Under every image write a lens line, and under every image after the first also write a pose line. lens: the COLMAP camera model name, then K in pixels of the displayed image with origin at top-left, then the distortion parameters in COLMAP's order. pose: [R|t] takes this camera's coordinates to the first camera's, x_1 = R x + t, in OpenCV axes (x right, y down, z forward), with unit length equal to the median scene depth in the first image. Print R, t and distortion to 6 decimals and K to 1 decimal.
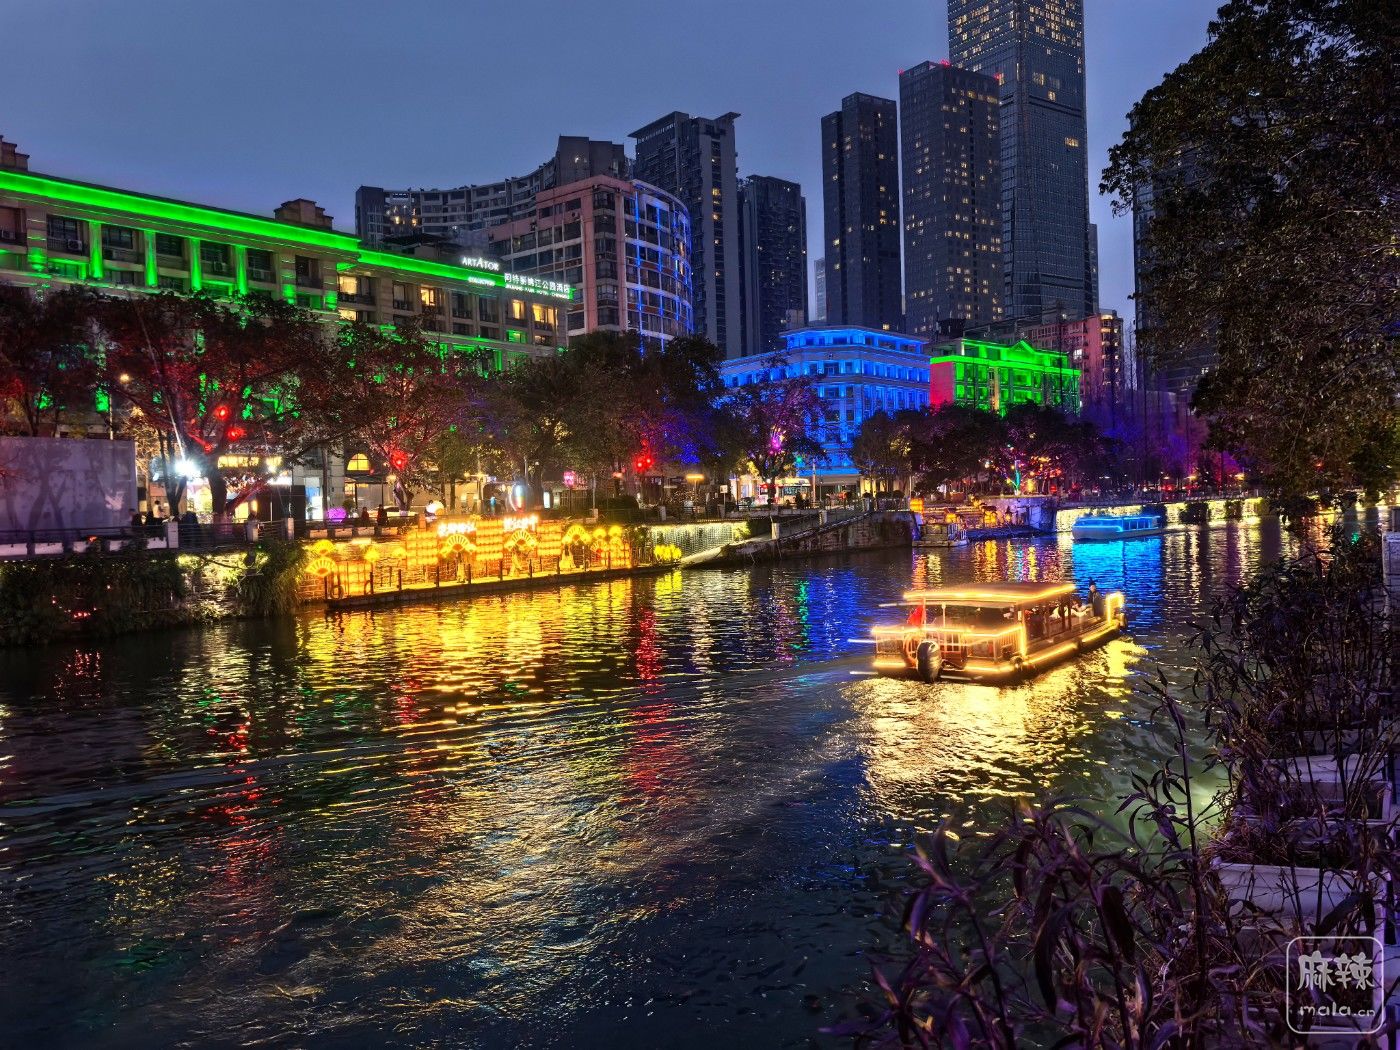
lens RADIAL K [[1195.7, 0, 700.0], [0, 1195.7, 525.0], [0, 0, 1]] dist [0.009700, -0.003296]
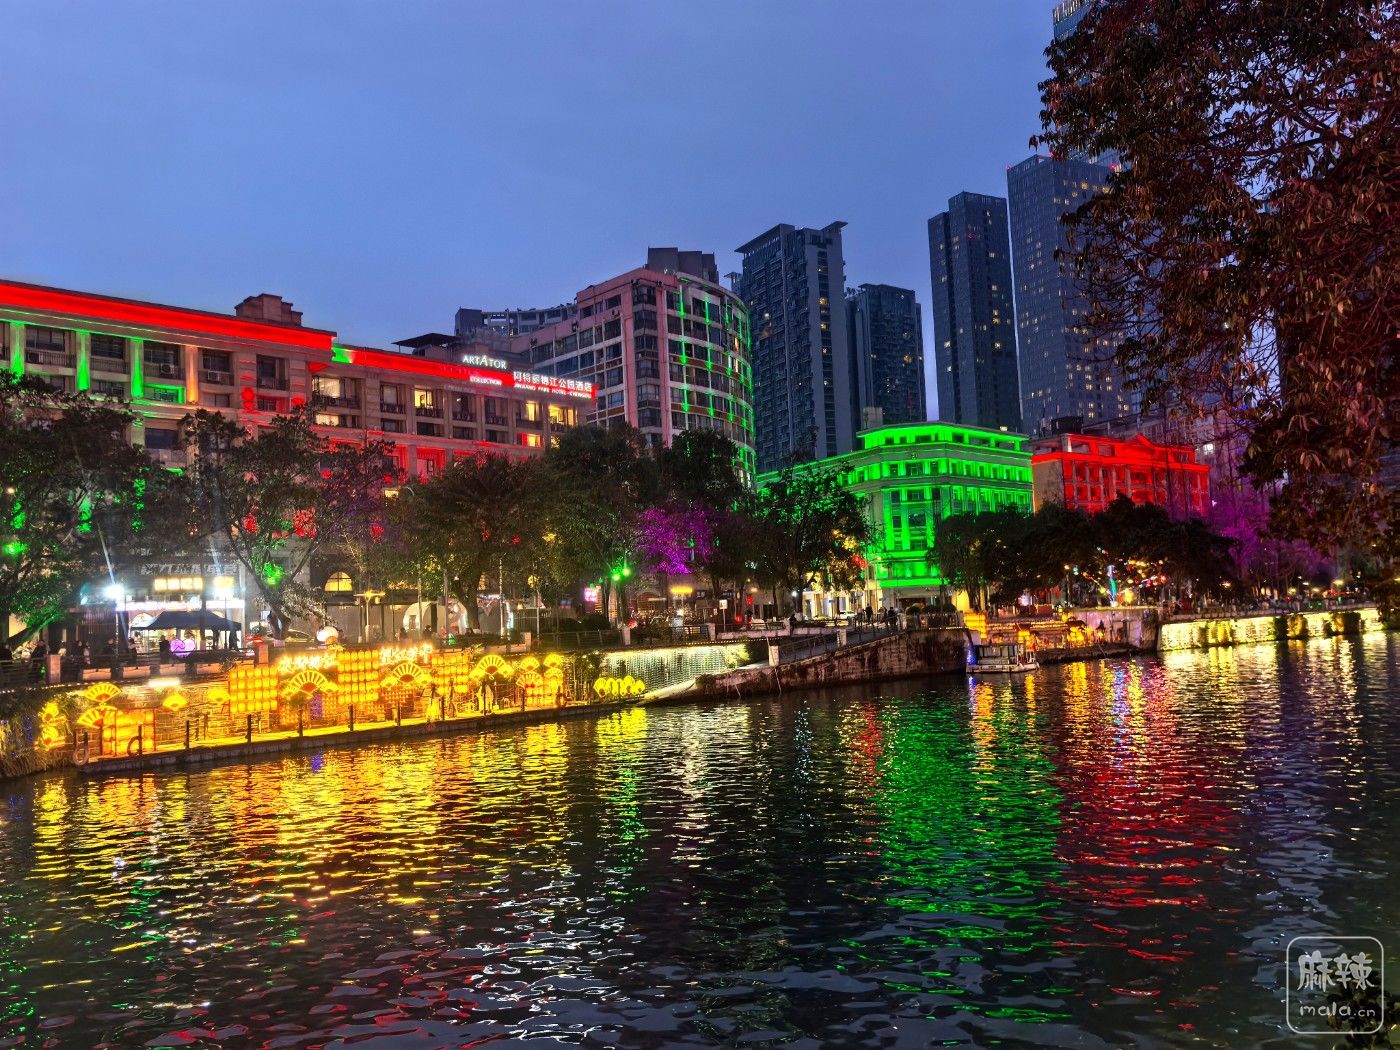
lens RADIAL K [[1171.7, 0, 700.0], [0, 1171.7, 525.0], [0, 0, 1]] dist [0.077101, -0.157804]
pose [[0.991800, -0.024380, -0.125456, 0.084884], [0.012087, 0.995130, -0.097828, -0.004657], [0.127230, 0.095510, 0.987264, 0.141577]]
